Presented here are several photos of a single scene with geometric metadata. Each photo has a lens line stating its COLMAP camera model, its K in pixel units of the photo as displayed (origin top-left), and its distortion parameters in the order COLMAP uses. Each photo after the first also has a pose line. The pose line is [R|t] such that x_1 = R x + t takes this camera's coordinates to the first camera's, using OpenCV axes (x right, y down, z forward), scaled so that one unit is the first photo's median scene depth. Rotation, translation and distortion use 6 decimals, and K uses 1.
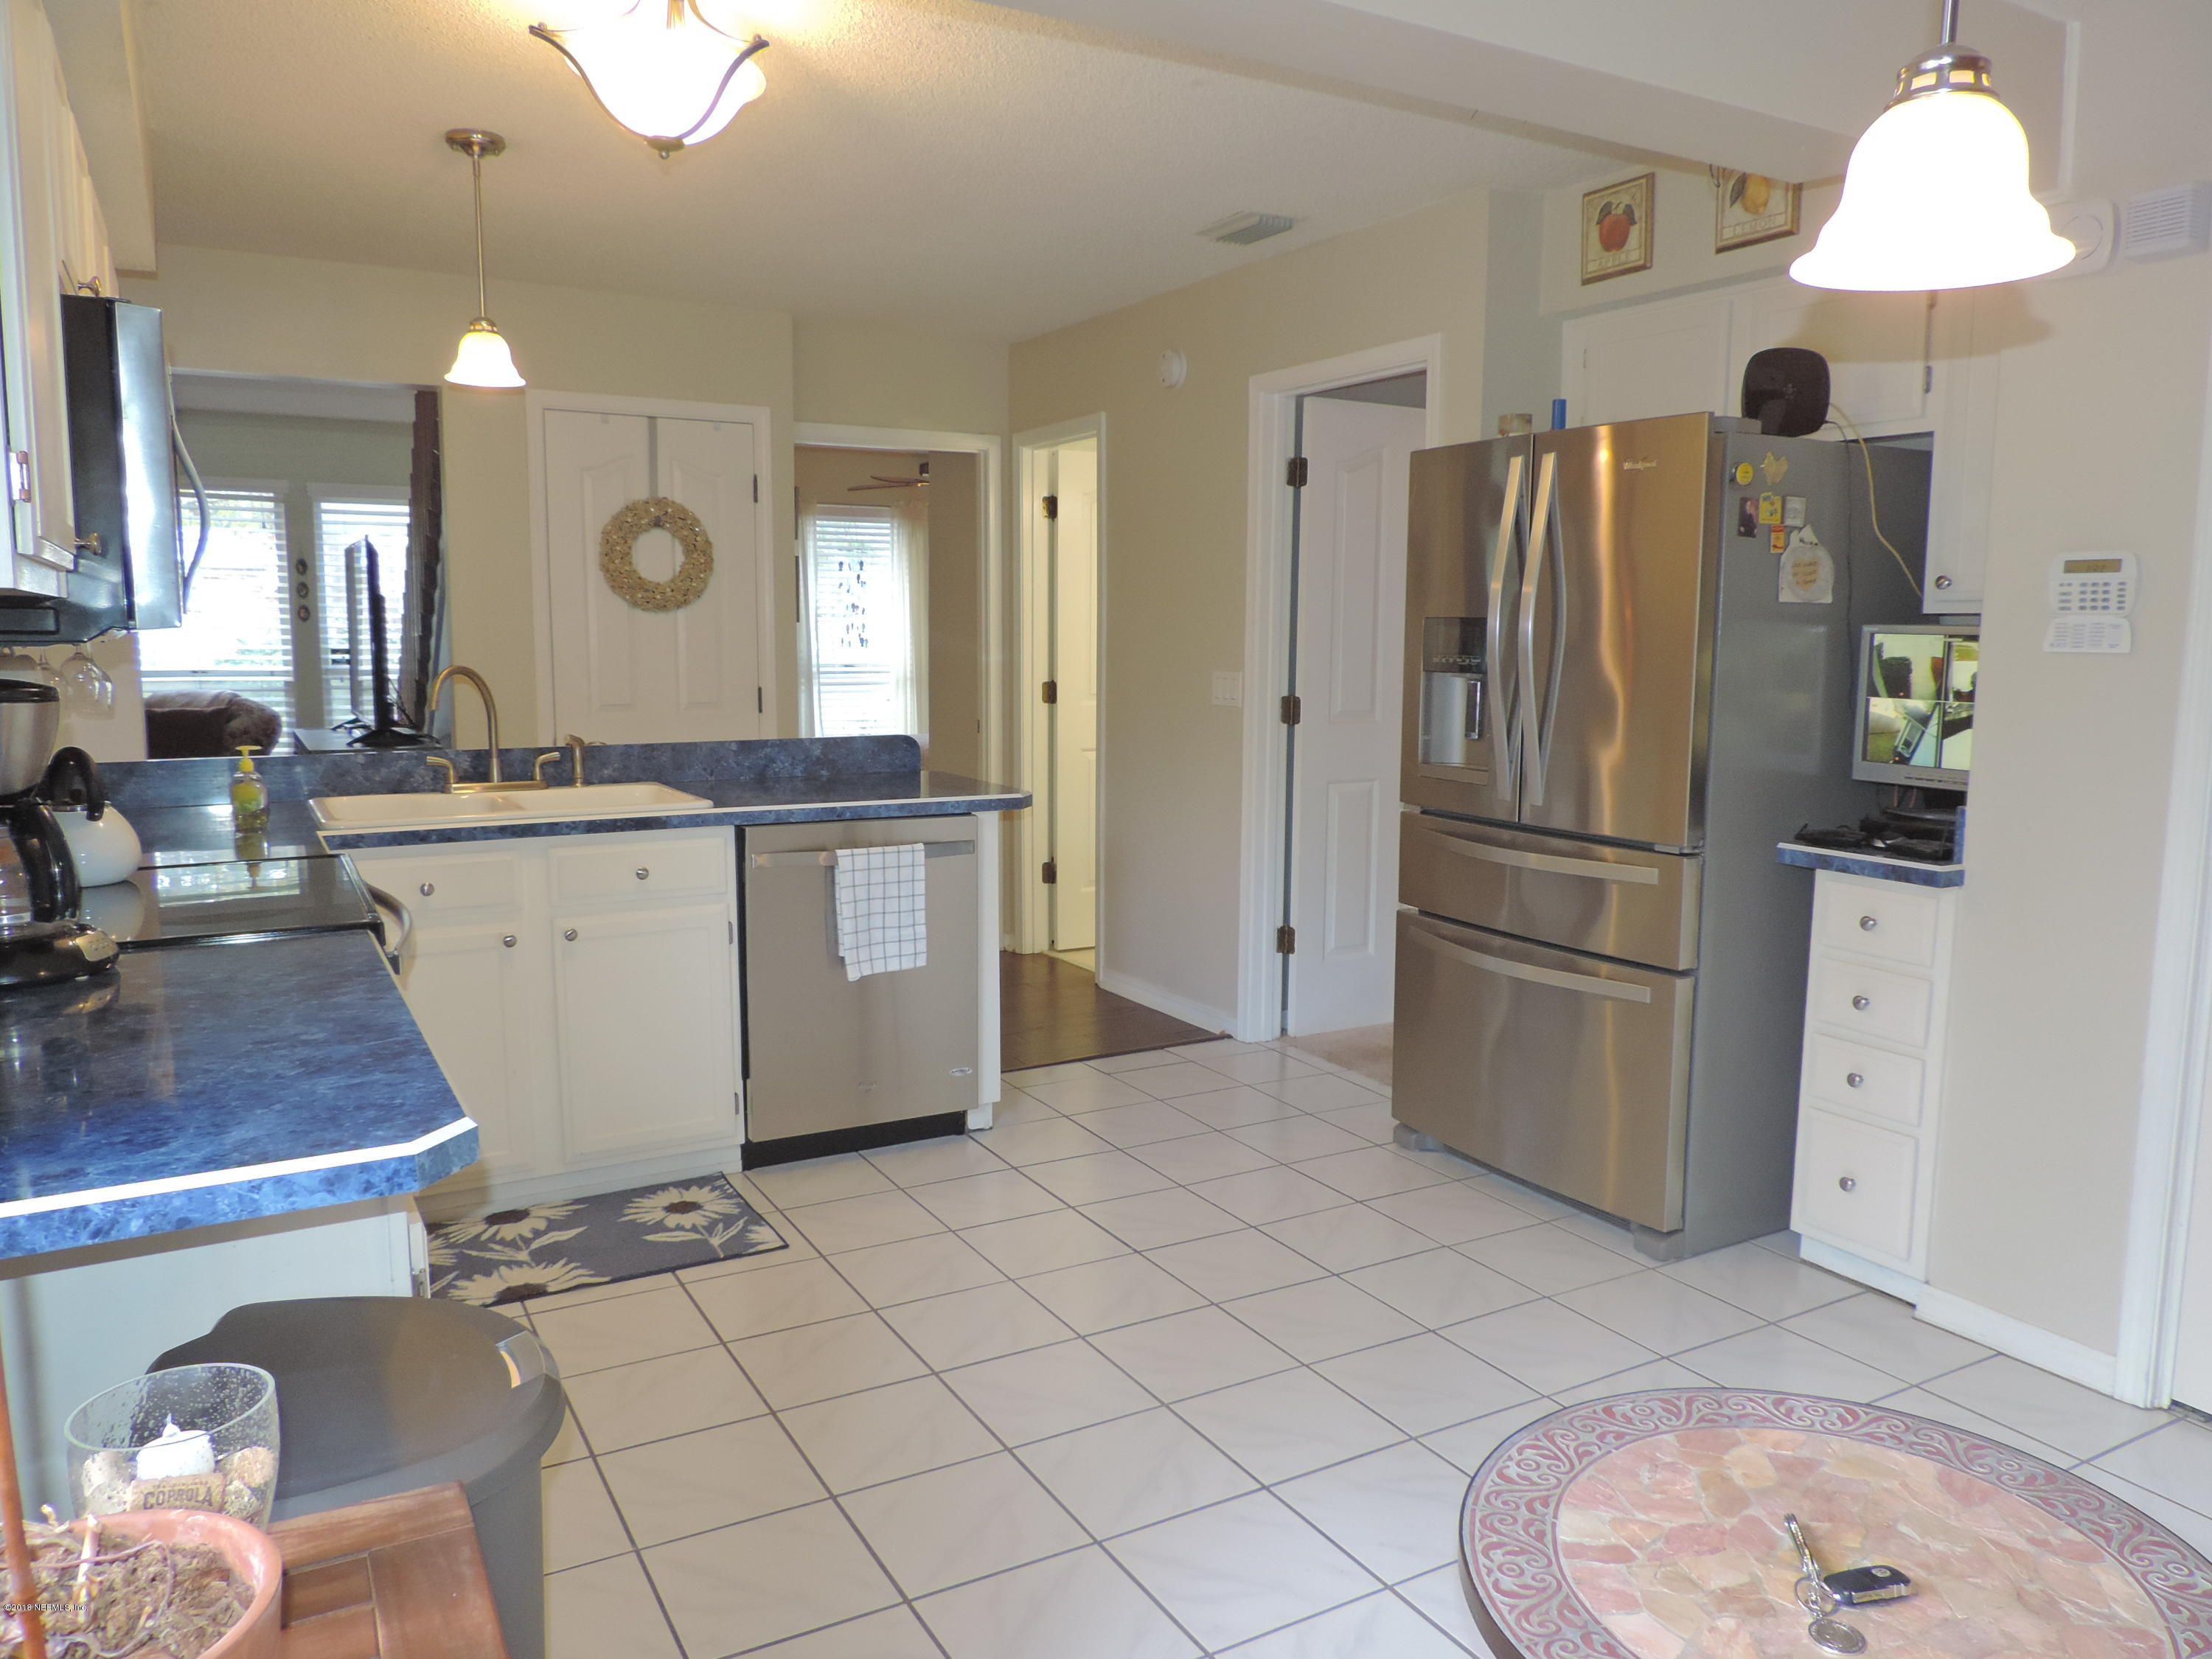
lens RADIAL K [[1579.4, 0, 1117.5], [0, 1579.4, 834.2], [0, 0, 1]] dist [-0.020443, 0.001452]
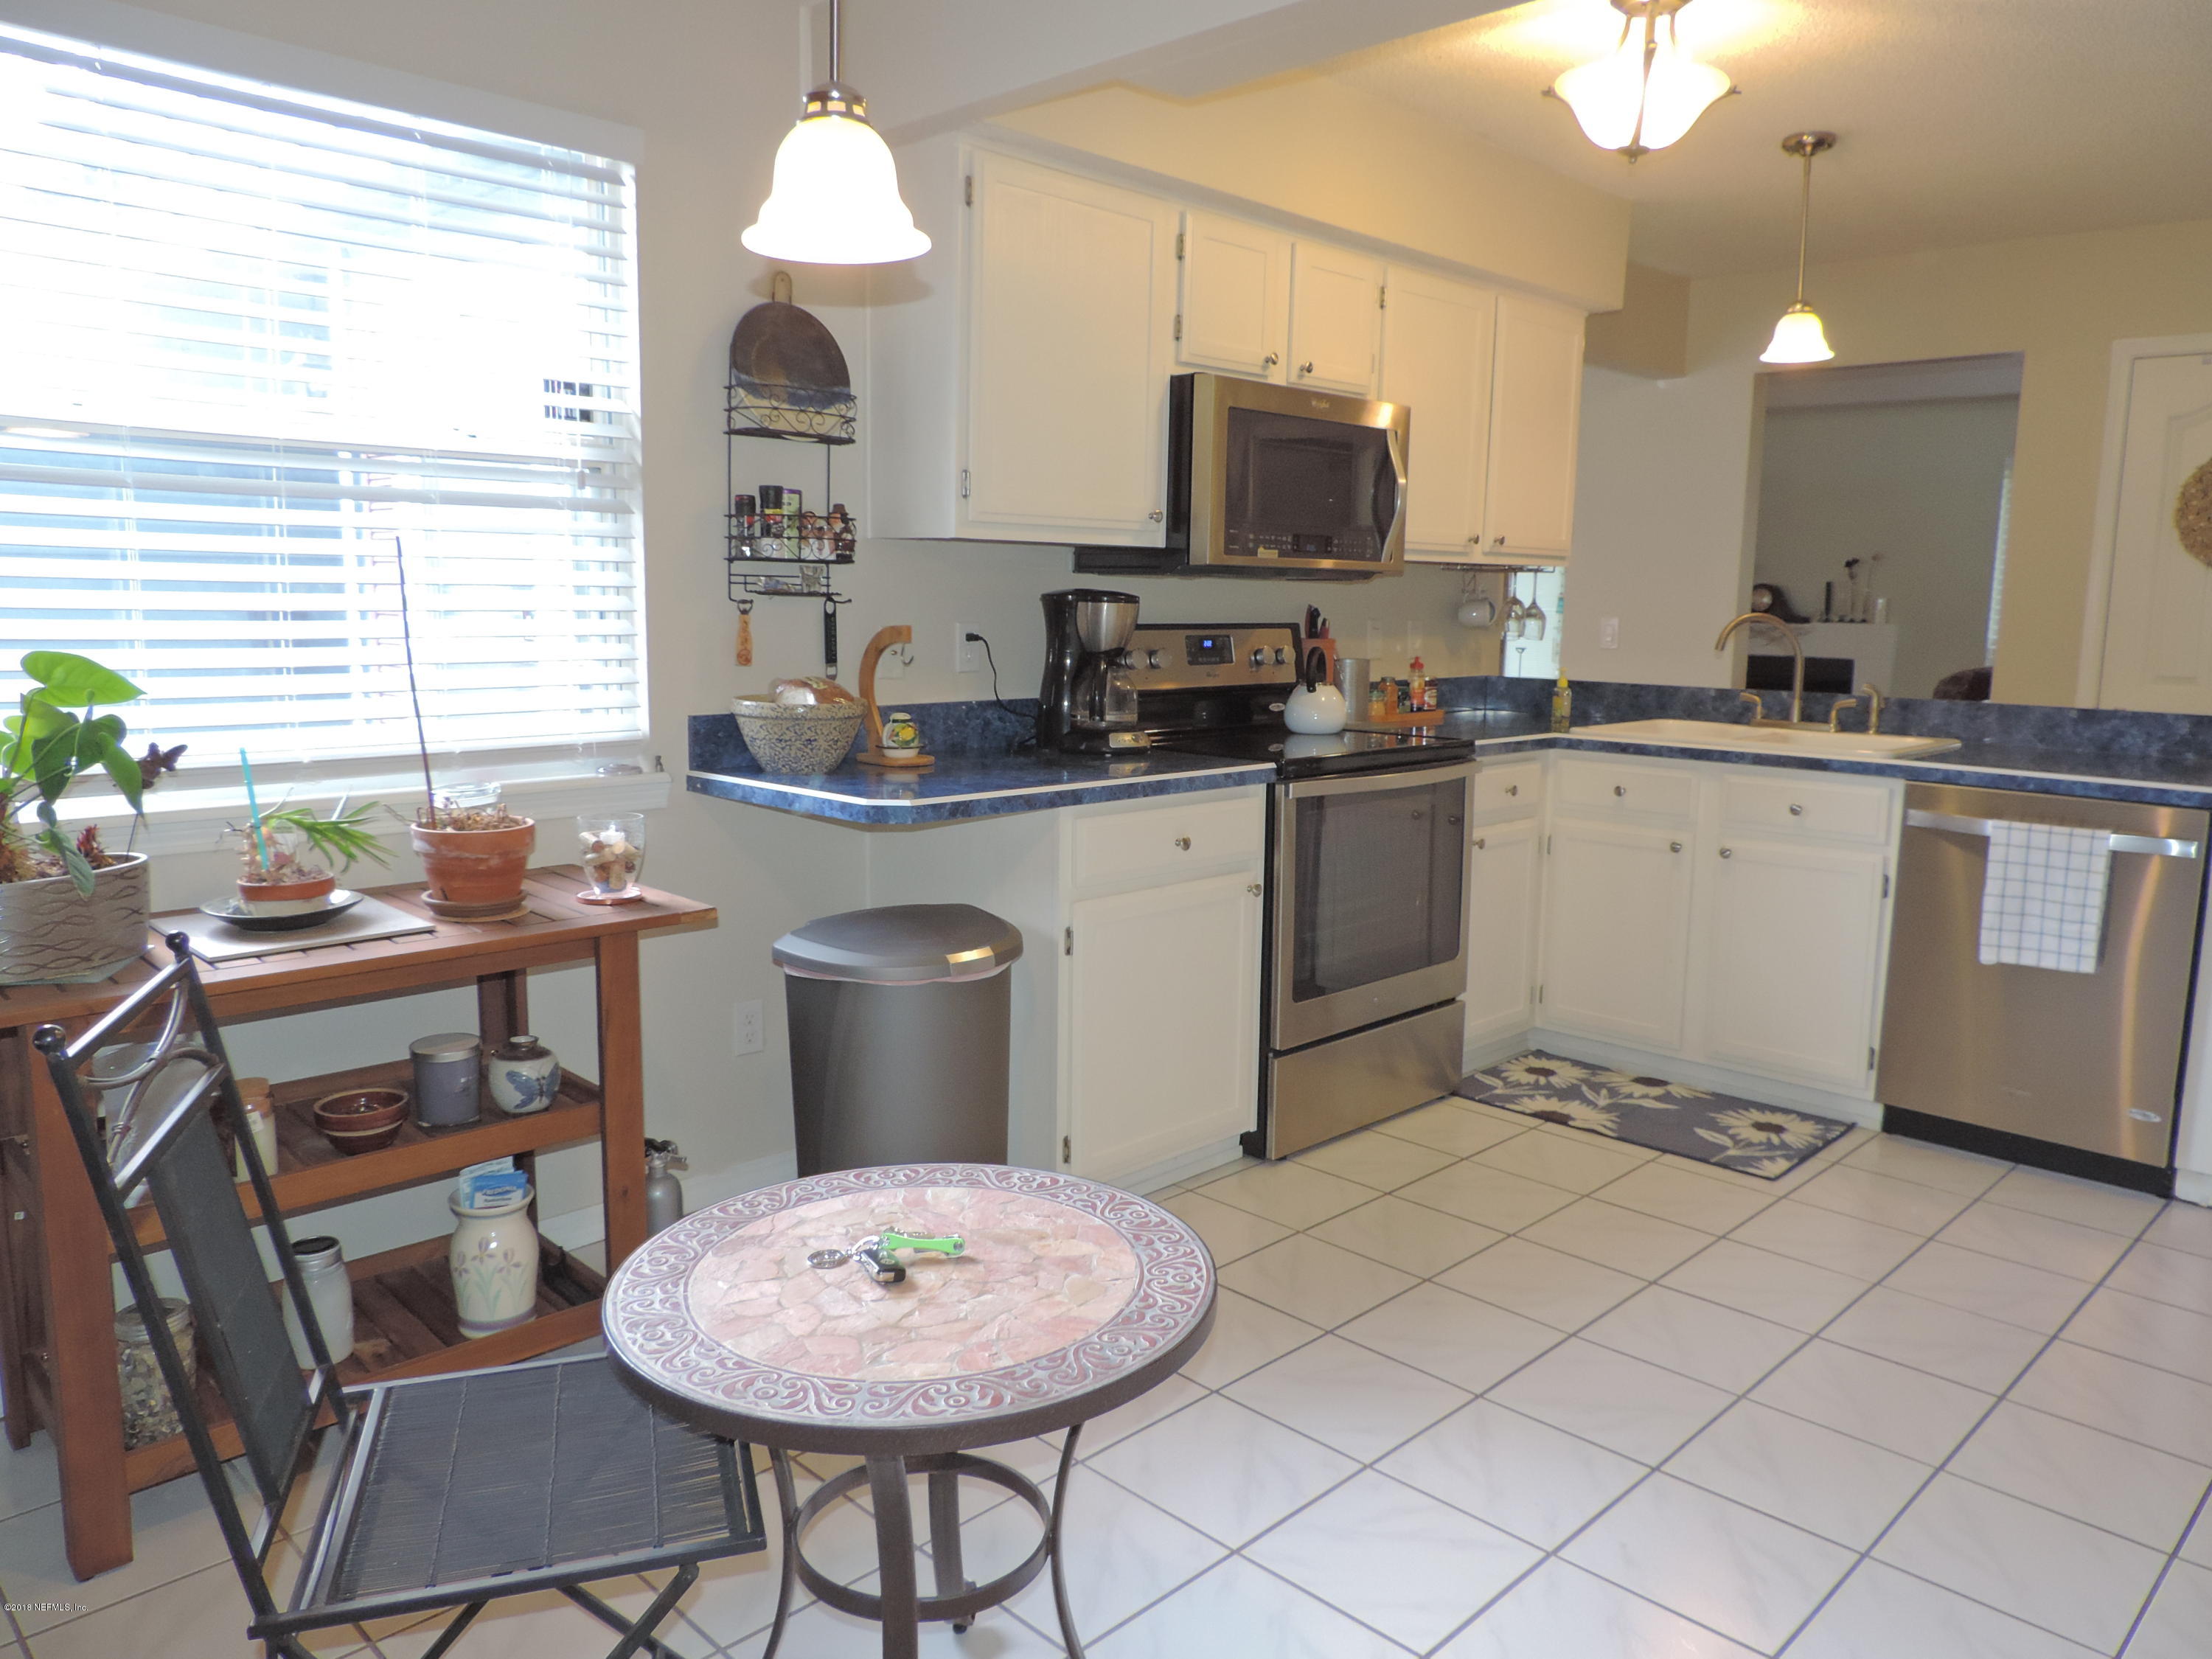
lens RADIAL K [[1560.6, 0, 1098.5], [0, 1560.6, 833.7], [0, 0, 1]] dist [-0.022489, -0.006865]
pose [[0.256467, 0.146846, -0.955333, 0.547616], [-0.138967, 0.983725, 0.113904, -0.012325], [0.956511, 0.103547, 0.272699, 0.253553]]
